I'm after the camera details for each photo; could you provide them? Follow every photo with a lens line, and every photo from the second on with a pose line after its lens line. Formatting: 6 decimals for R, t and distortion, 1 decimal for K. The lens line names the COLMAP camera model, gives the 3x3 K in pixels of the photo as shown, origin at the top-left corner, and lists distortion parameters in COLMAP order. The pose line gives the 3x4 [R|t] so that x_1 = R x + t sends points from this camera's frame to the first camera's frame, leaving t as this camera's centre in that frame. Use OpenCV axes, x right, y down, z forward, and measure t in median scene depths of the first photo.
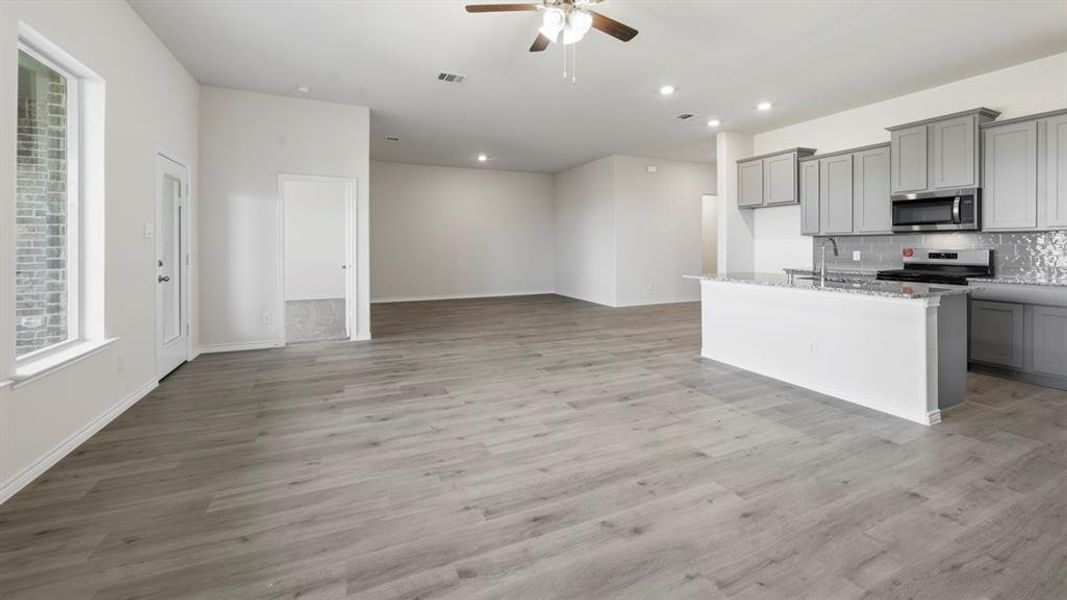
lens RADIAL K [[432.7, 0, 537.9], [0, 432.7, 260.2], [0, 0, 1]] dist [-0.000537, -0.001935]
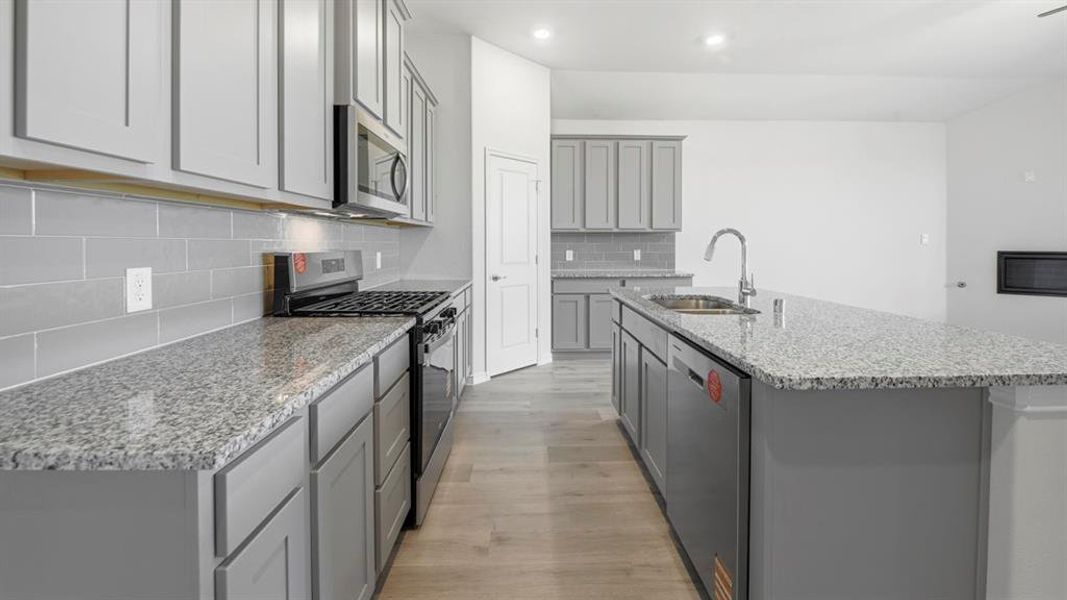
lens RADIAL K [[432.7, 0, 545.3], [0, 432.7, 246.5], [0, 0, 1]] dist [-0.000537, -0.001935]
pose [[-0.917708, -0.002161, 0.397251, 0.705068], [0.014257, 0.999162, 0.038371, -0.055159], [-0.397001, 0.040877, -0.916908, 1.667880]]
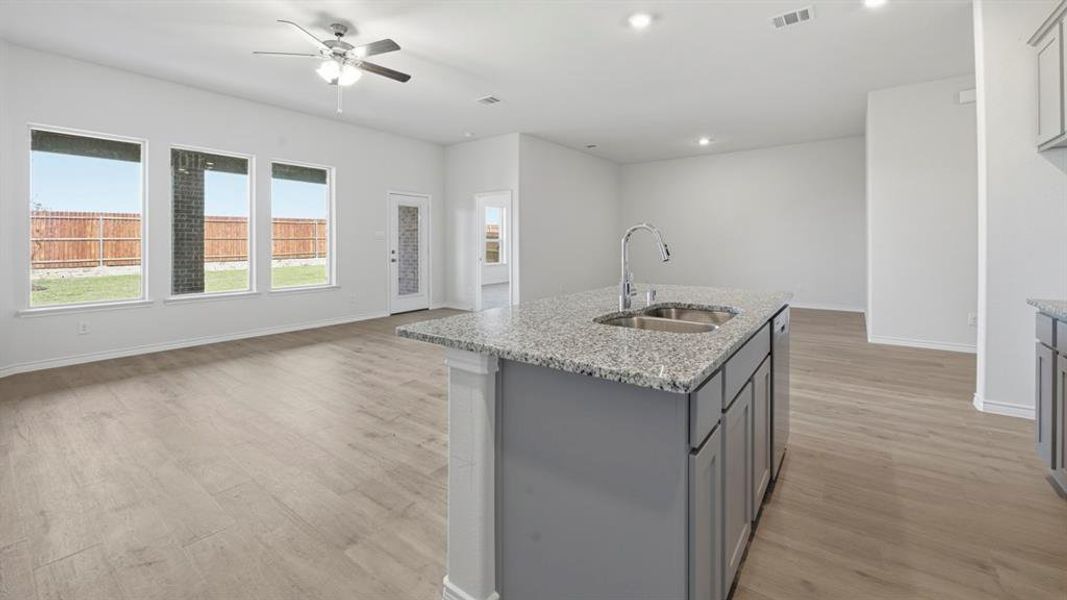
lens RADIAL K [[432.7, 0, 537.7], [0, 432.7, 249.8], [0, 0, 1]] dist [-0.000537, -0.001935]
pose [[0.462638, 0.010009, -0.886491, 1.085056], [-0.028599, 0.999584, -0.003640, -0.013176], [0.886086, 0.027037, 0.462732, 0.676191]]
